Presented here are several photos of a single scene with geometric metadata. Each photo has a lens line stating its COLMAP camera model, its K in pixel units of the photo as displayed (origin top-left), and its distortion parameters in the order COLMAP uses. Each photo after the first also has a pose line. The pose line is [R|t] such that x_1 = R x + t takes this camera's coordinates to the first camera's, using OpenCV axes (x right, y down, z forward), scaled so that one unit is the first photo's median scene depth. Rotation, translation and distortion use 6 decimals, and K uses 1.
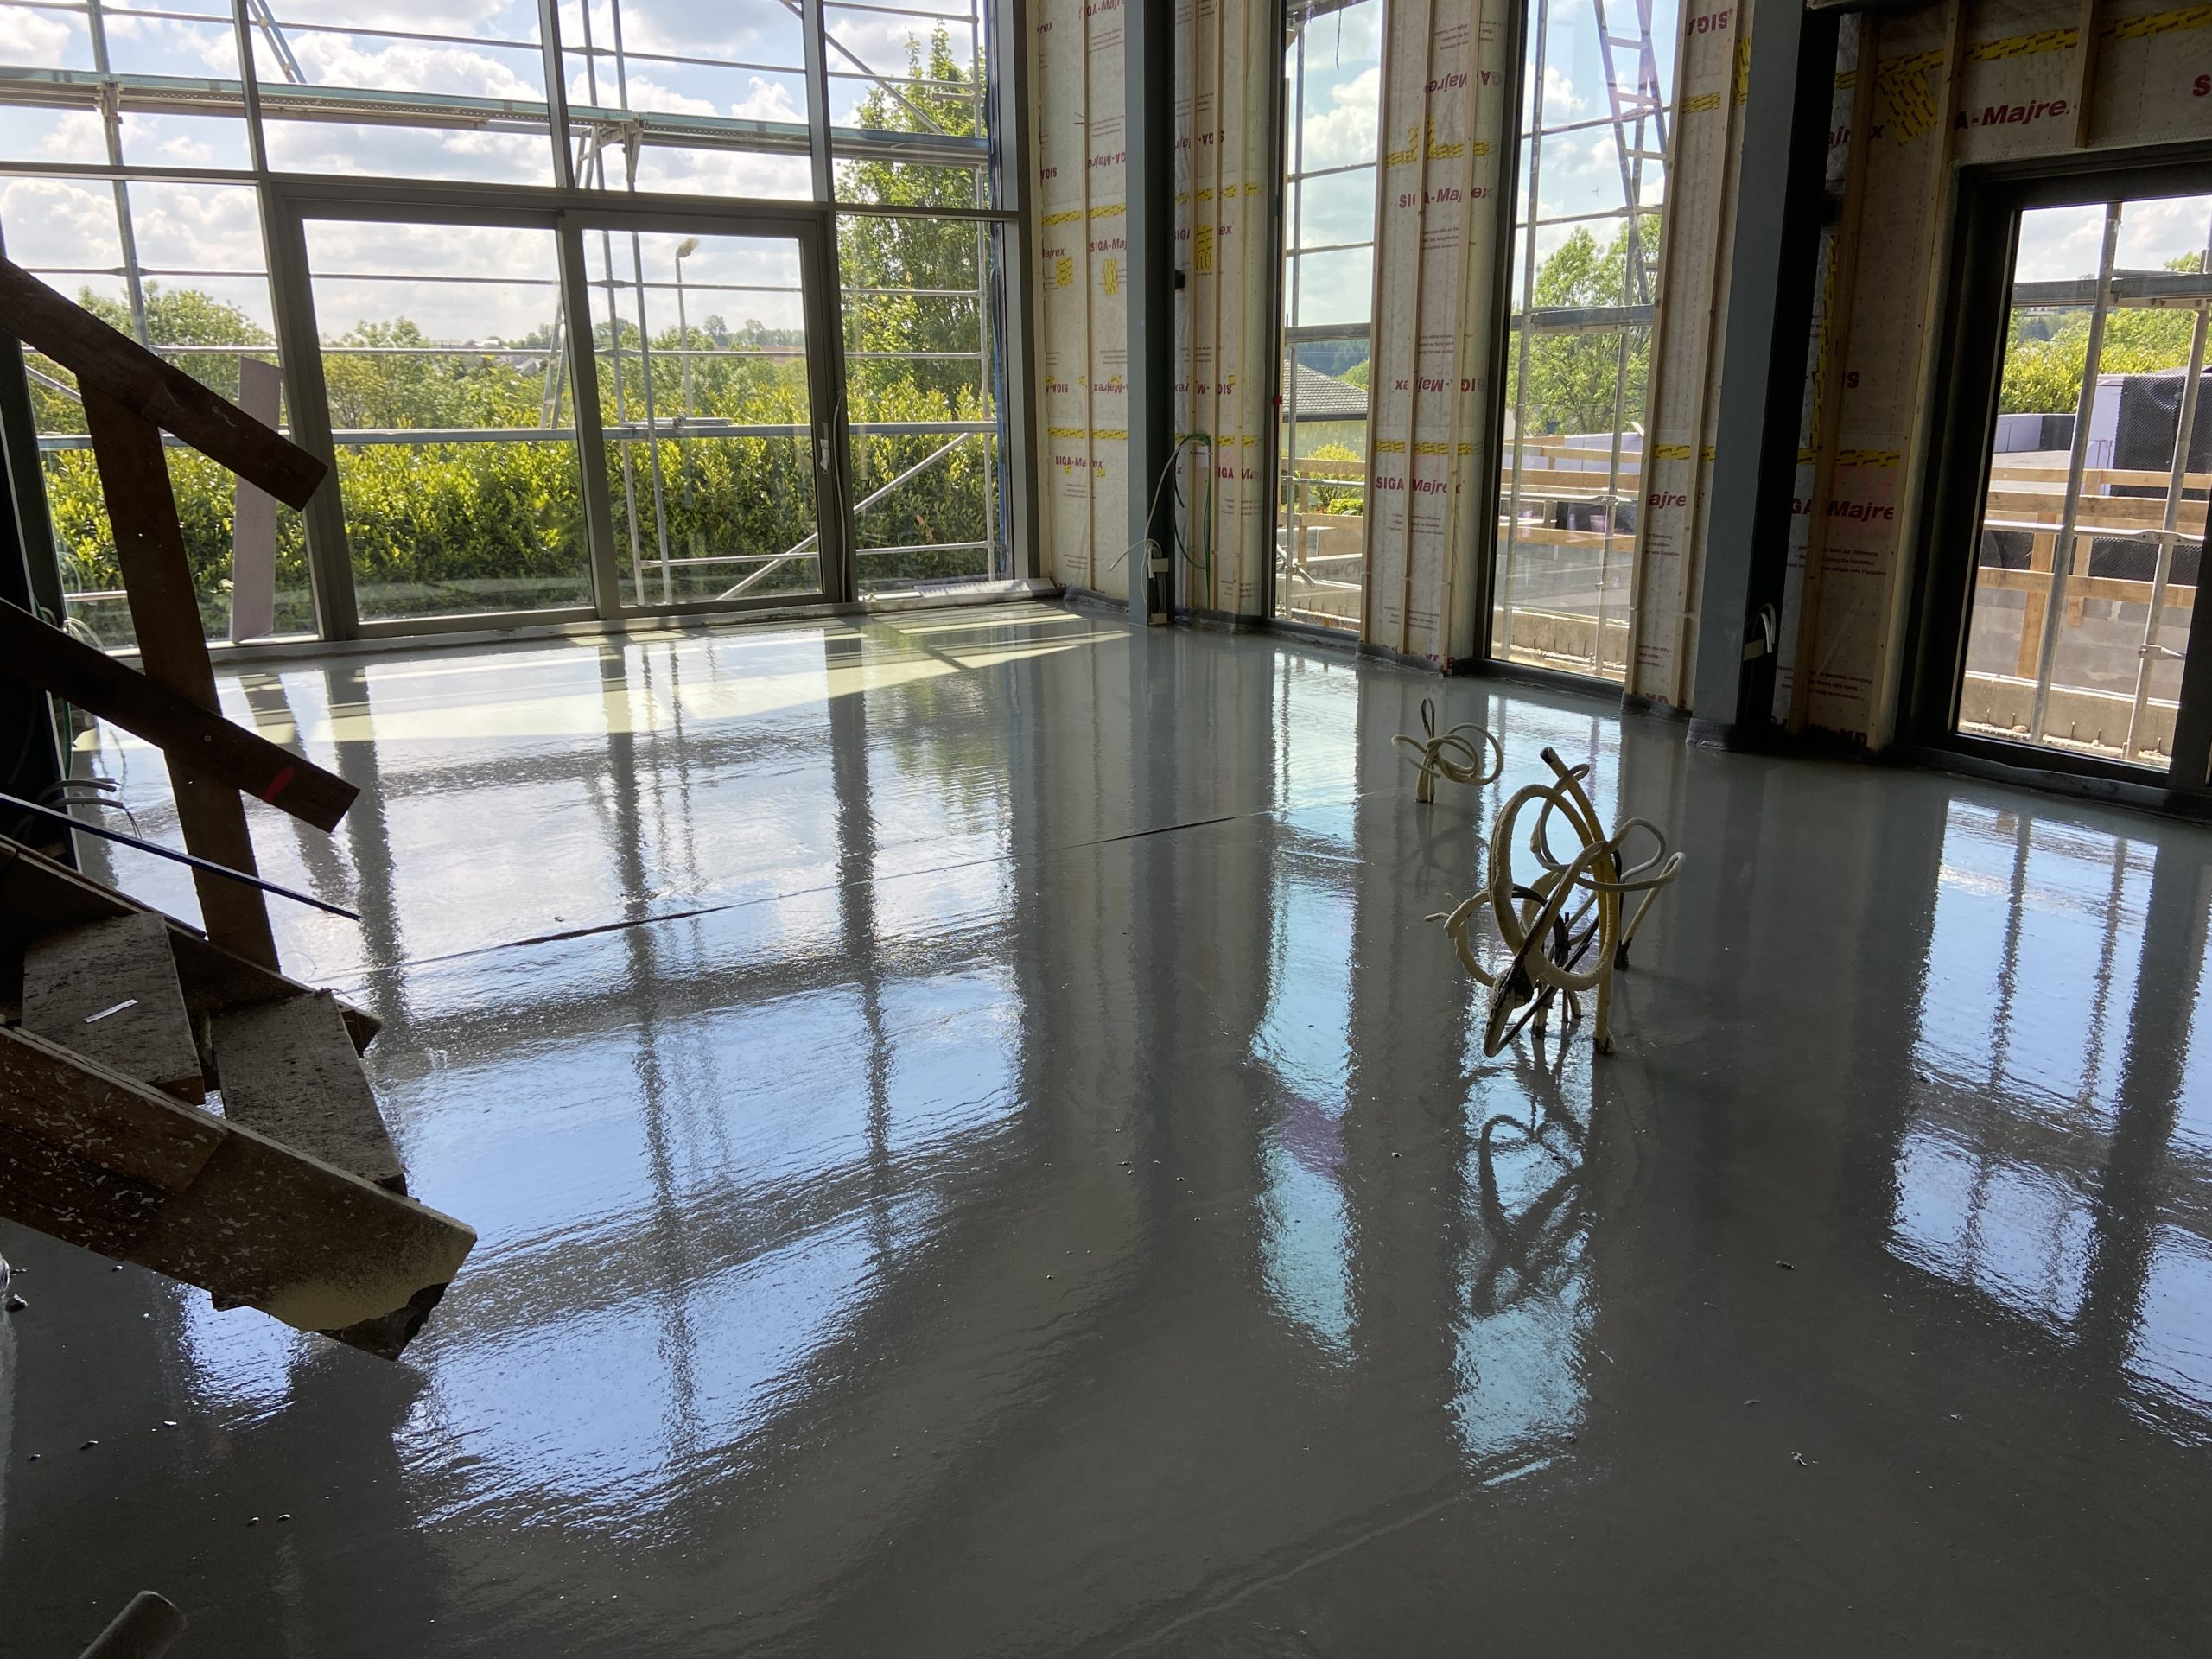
lens RADIAL K [[1676.4, 0, 1110.6], [0, 1676.4, 832.3], [0, 0, 1]] dist [0.116347, -0.137520]
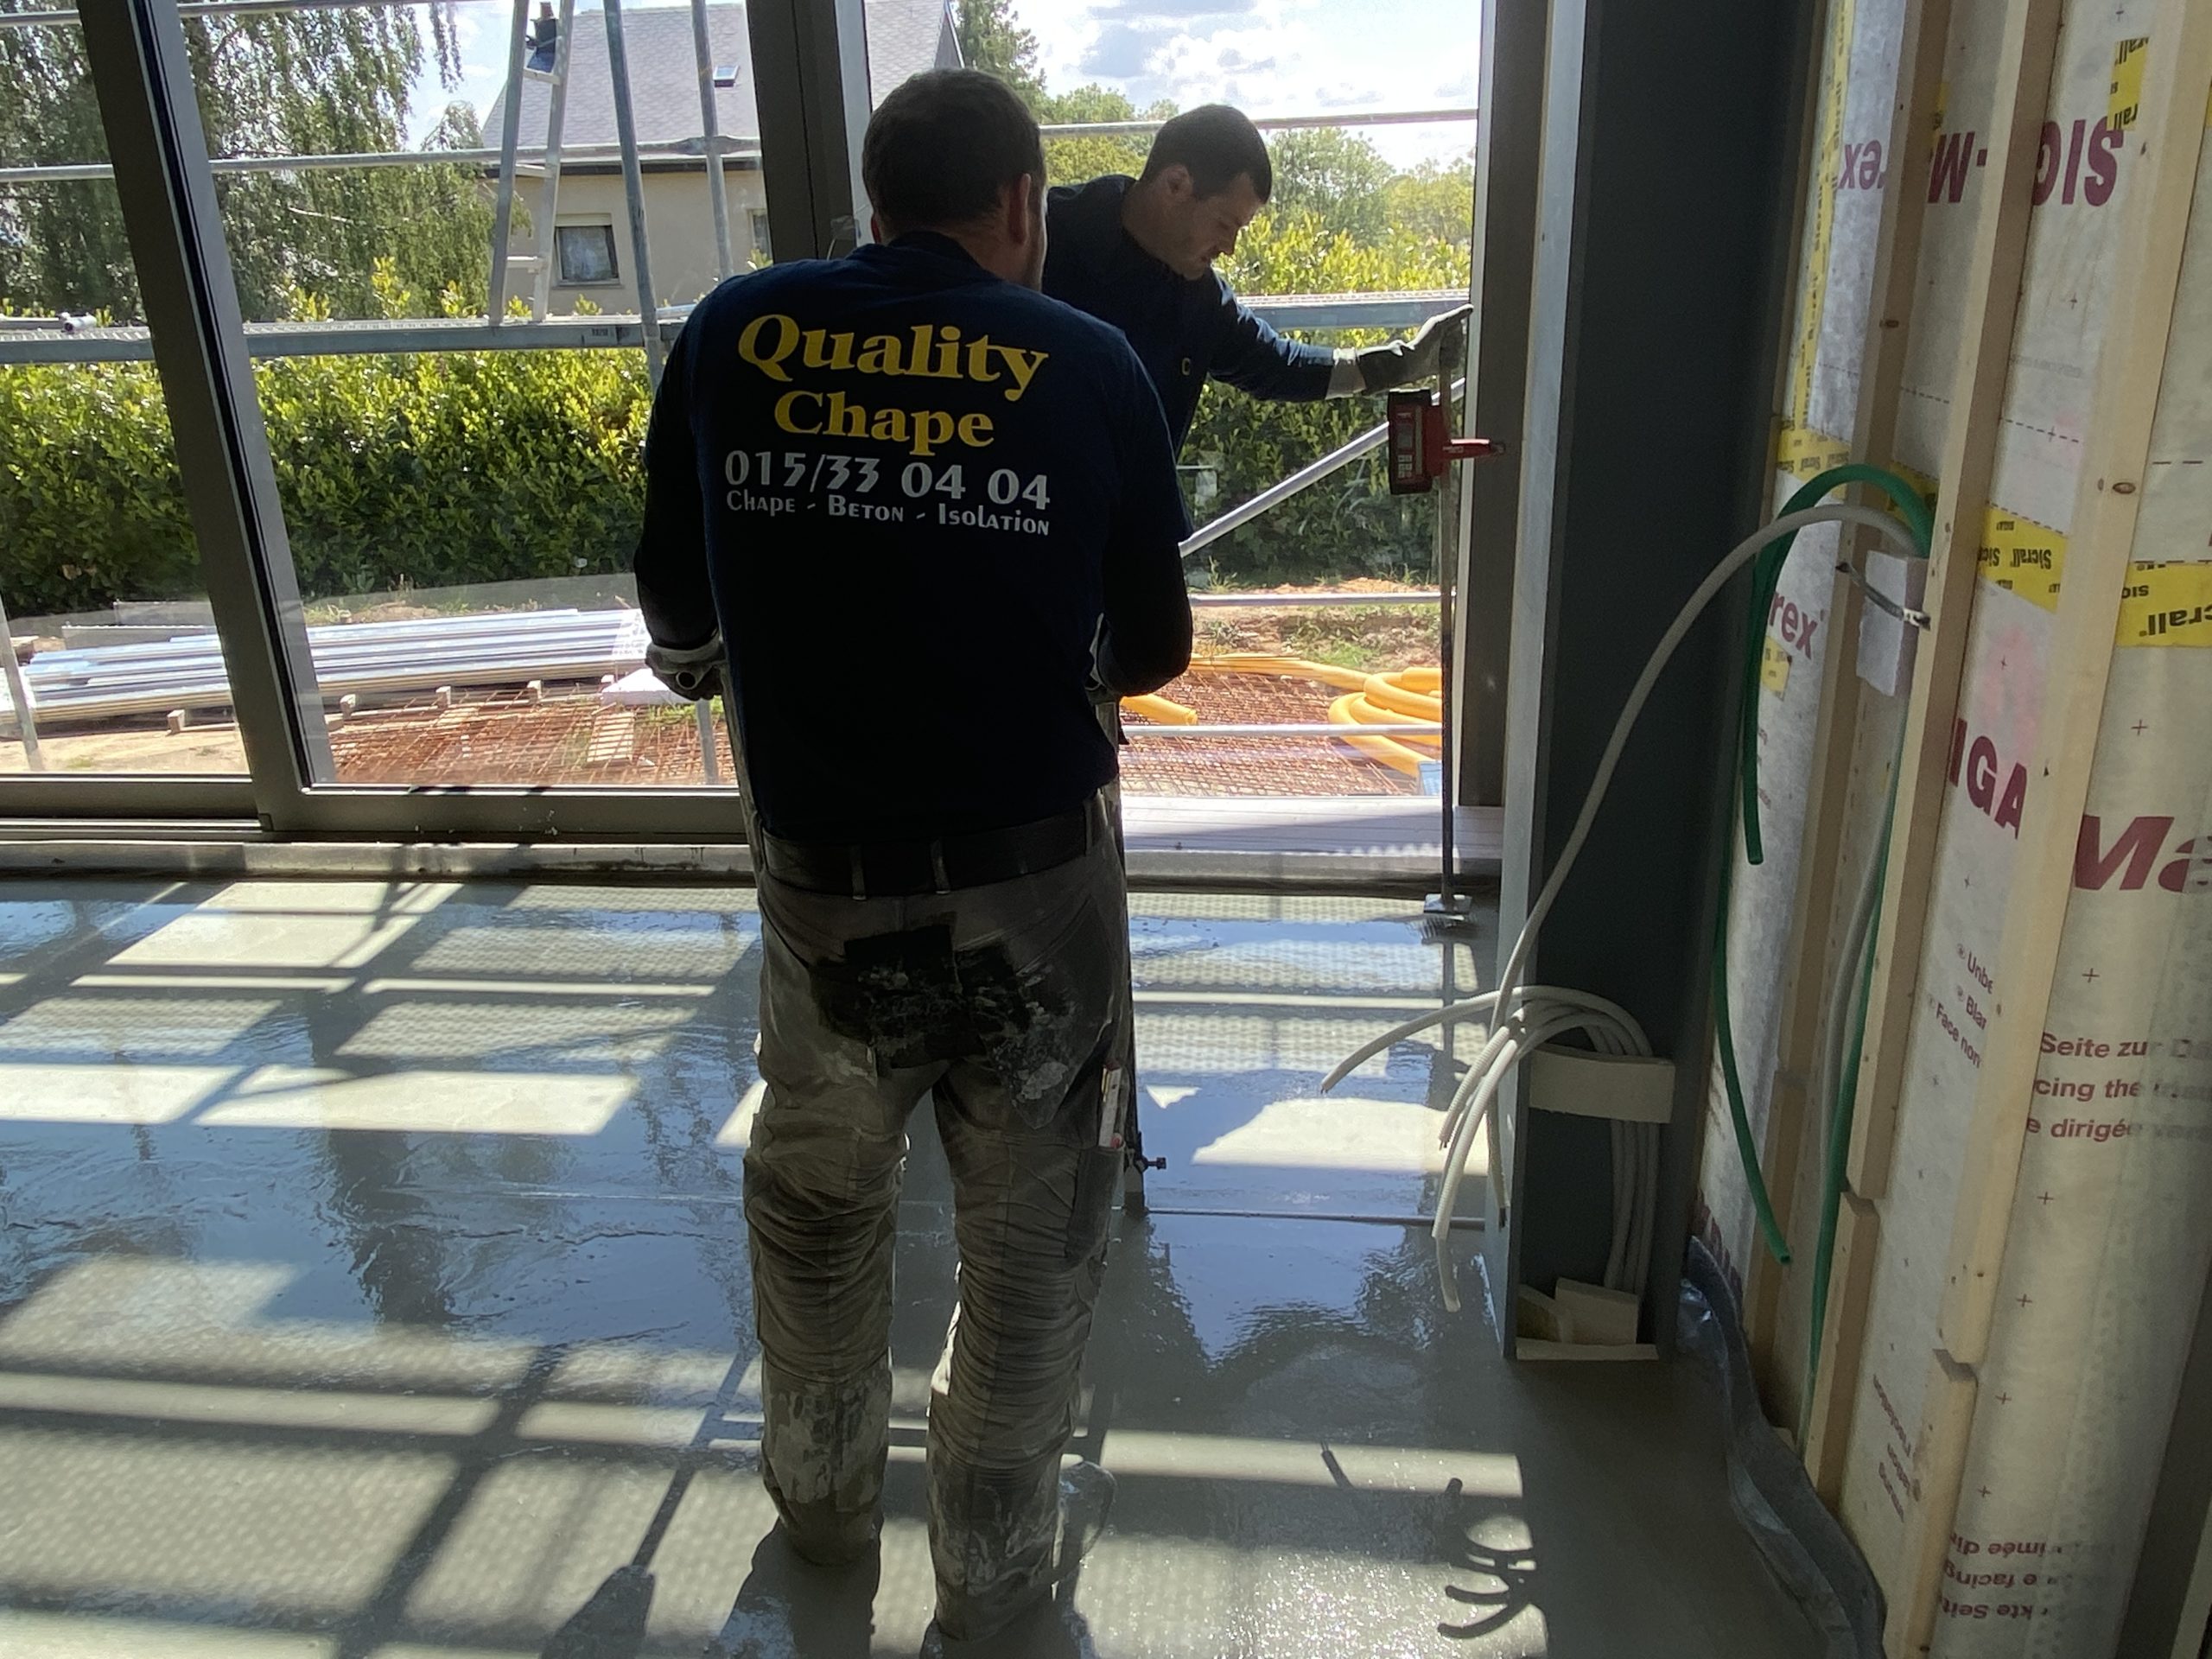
lens RADIAL K [[1594.1, 0, 1121.4], [0, 1594.1, 831.4], [0, 0, 1]] dist [0.082036, -0.098679]
pose [[0.806202, 0.195017, -0.558576, 0.083719], [-0.130881, 0.979509, 0.153076, -0.213976], [0.576982, -0.050303, 0.815206, 0.824361]]
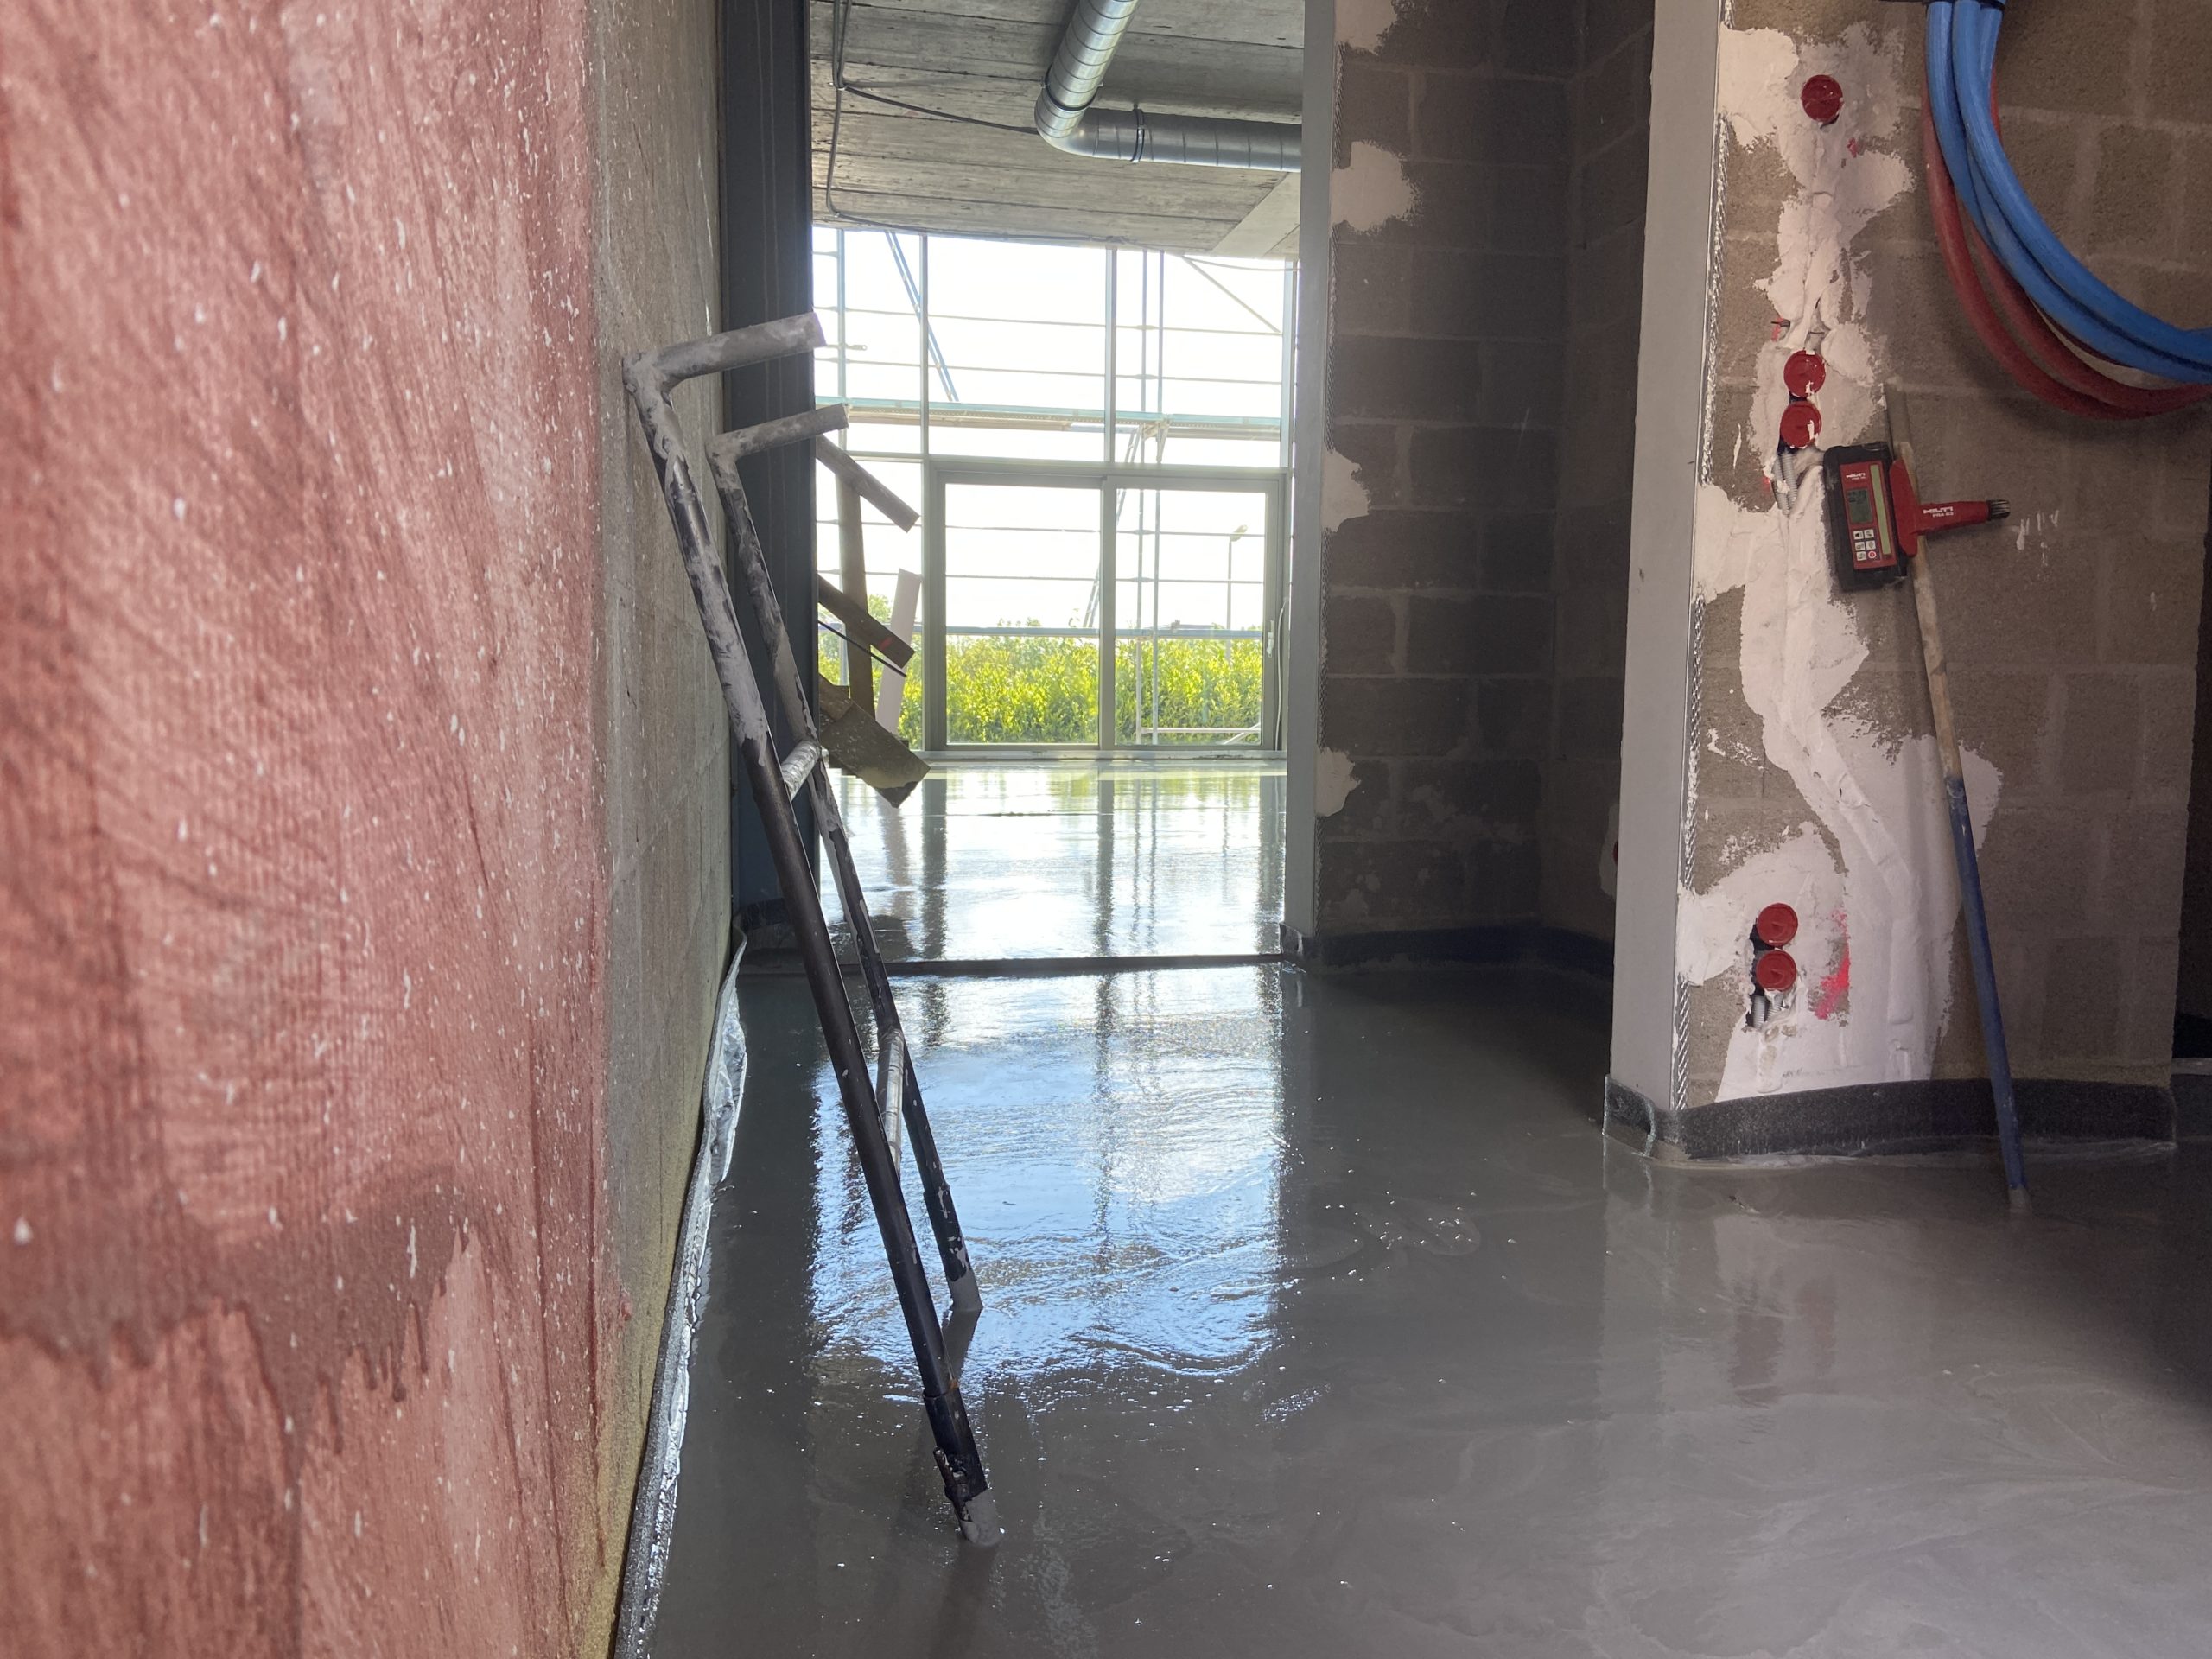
lens RADIAL K [[1676.4, 0, 1091.6], [0, 1676.4, 822.0], [0, 0, 1]] dist [0.116347, -0.137520]
pose [[0.941347, 0.048948, -0.333872, 0.164625], [-0.107753, 0.981226, -0.159954, 0.159566], [0.319774, 0.186548, 0.928948, -0.295177]]
